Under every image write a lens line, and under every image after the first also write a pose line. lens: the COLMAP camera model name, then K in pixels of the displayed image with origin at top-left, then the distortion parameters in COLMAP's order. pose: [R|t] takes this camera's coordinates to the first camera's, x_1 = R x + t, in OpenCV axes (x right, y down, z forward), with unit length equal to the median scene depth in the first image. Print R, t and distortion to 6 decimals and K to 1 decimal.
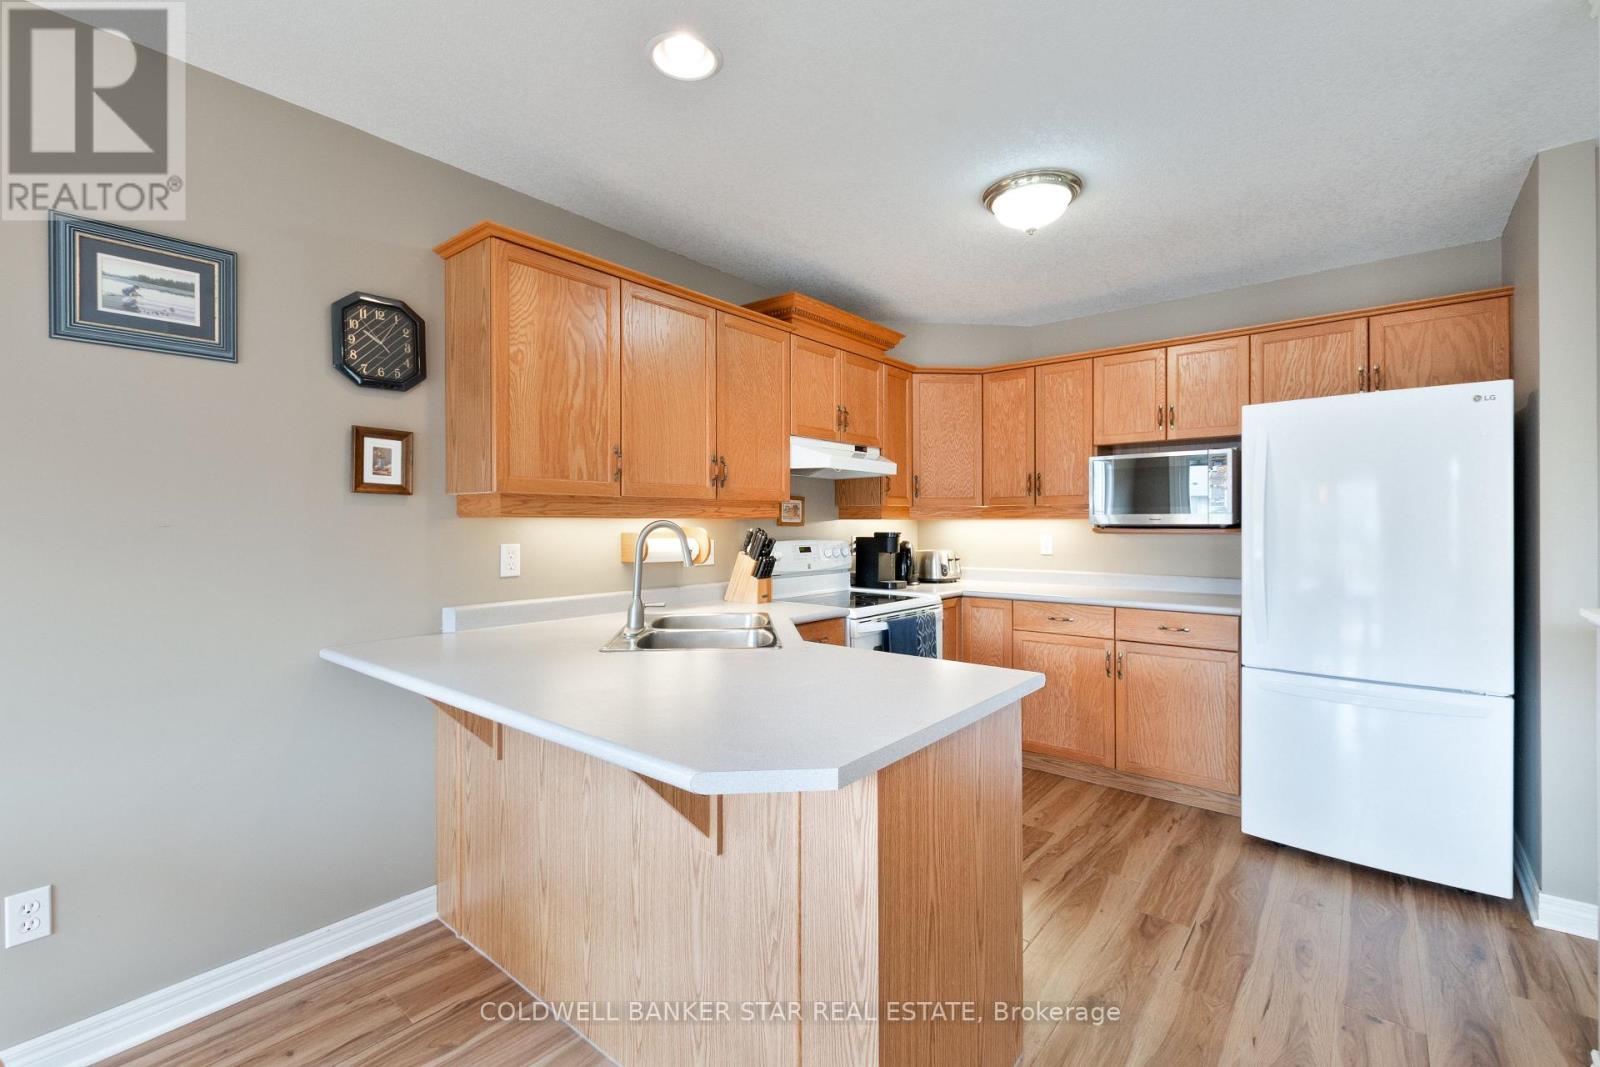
lens RADIAL K [[690.2, 0, 799.8], [0, 690.2, 530.9], [0, 0, 1]] dist [0.005552, -0.001427]
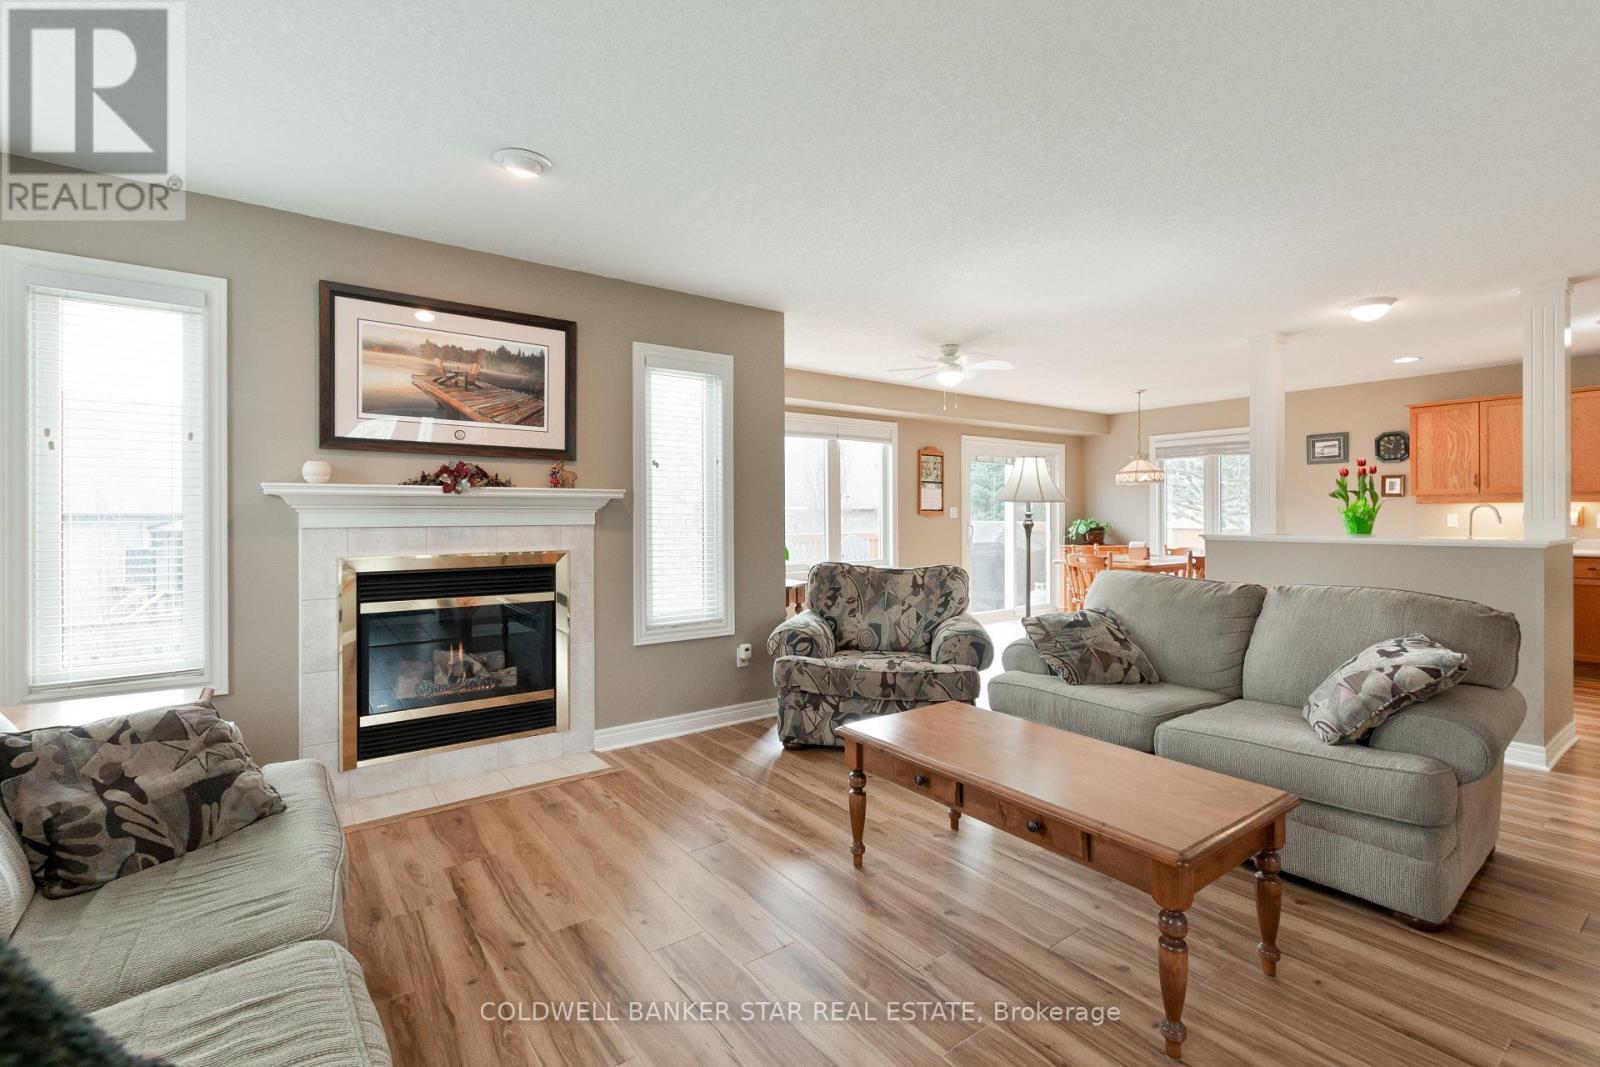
lens RADIAL K [[717.4, 0, 803.3], [0, 717.4, 518.8], [0, 0, 1]] dist [-0.001273, -0.000038]
pose [[-0.253628, 0.009217, -0.967258, 2.049321], [-0.004284, 0.999934, 0.010651, 0.013403], [0.967292, 0.006845, -0.253572, -0.462112]]
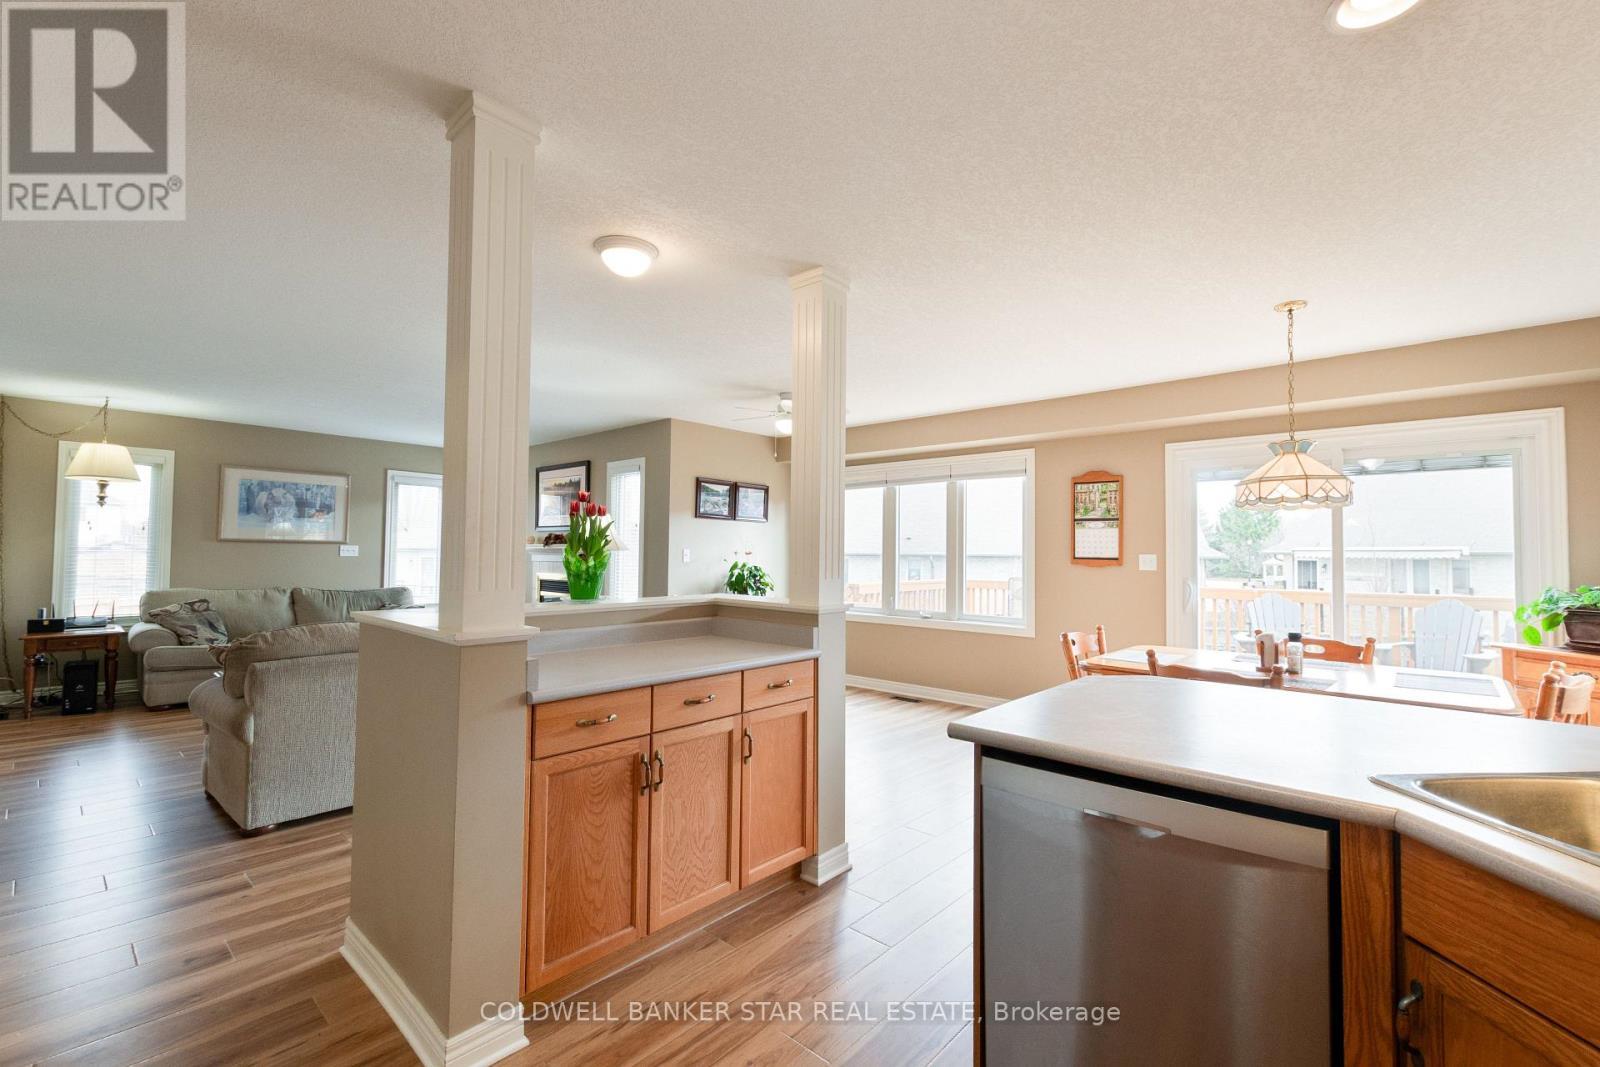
lens RADIAL K [[690.2, 0, 805.7], [0, 690.2, 533.0], [0, 0, 1]] dist [0.005552, -0.001427]
pose [[-0.998631, -0.004377, 0.052128, 0.273487], [-0.005467, 0.999769, -0.020784, -0.013269], [-0.052025, -0.021040, -0.998424, 1.002263]]
